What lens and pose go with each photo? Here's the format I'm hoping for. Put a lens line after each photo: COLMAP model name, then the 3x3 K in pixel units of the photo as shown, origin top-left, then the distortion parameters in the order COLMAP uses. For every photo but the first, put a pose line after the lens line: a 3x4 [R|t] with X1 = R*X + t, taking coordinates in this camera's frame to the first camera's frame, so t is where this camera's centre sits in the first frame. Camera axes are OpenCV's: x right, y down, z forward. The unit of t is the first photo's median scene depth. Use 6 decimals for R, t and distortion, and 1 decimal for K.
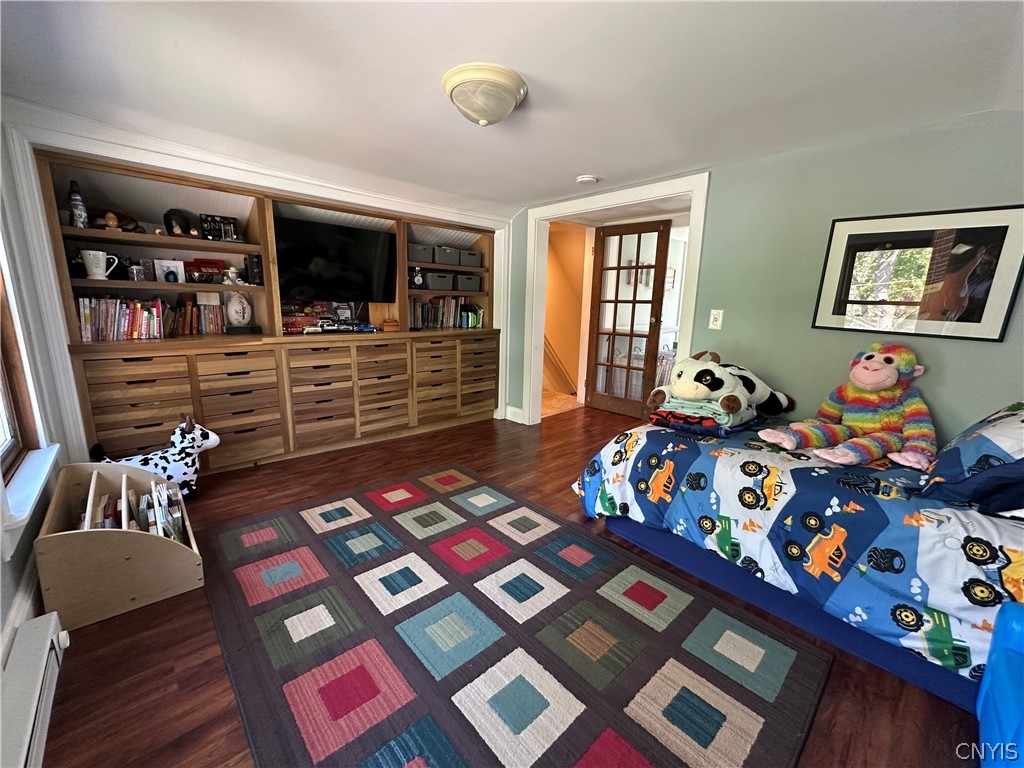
lens RADIAL K [[407.2, 0, 506.1], [0, 407.2, 384.3], [0, 0, 1]] dist [-0.001190, -0.000085]
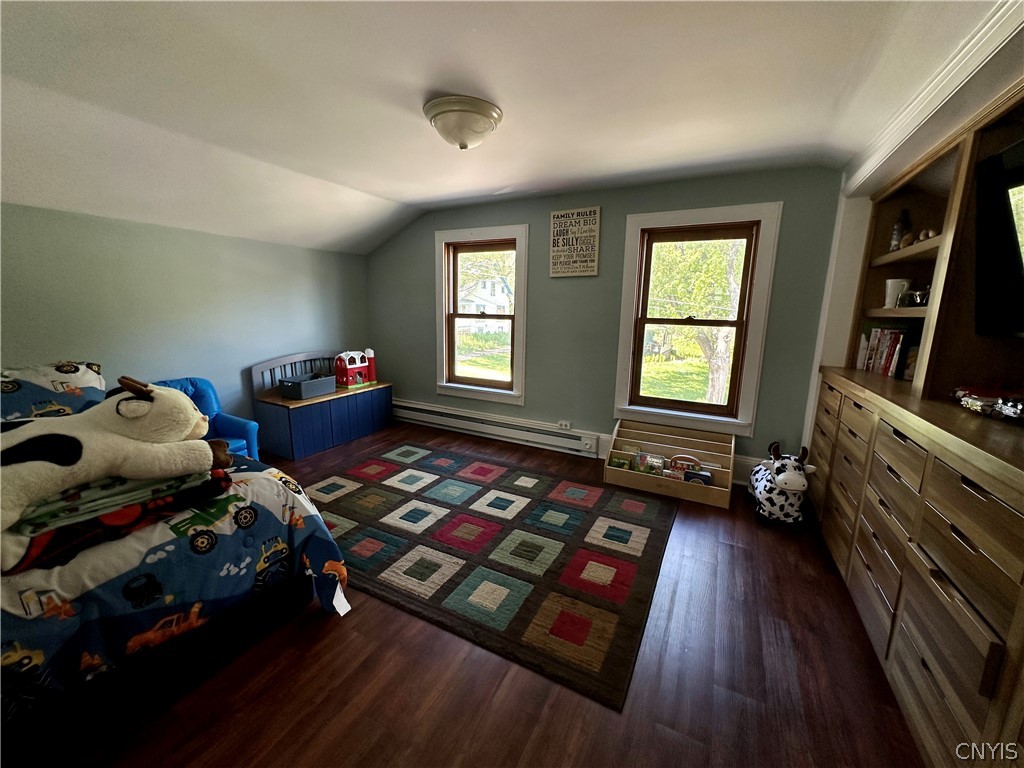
lens RADIAL K [[407.2, 0, 513.1], [0, 407.2, 380.7], [0, 0, 1]] dist [-0.001190, -0.000085]
pose [[-0.936803, 0.018977, -0.349343, 0.178316], [-0.112686, 0.928949, 0.352642, -0.393855], [0.331214, 0.369722, -0.868103, 1.869526]]
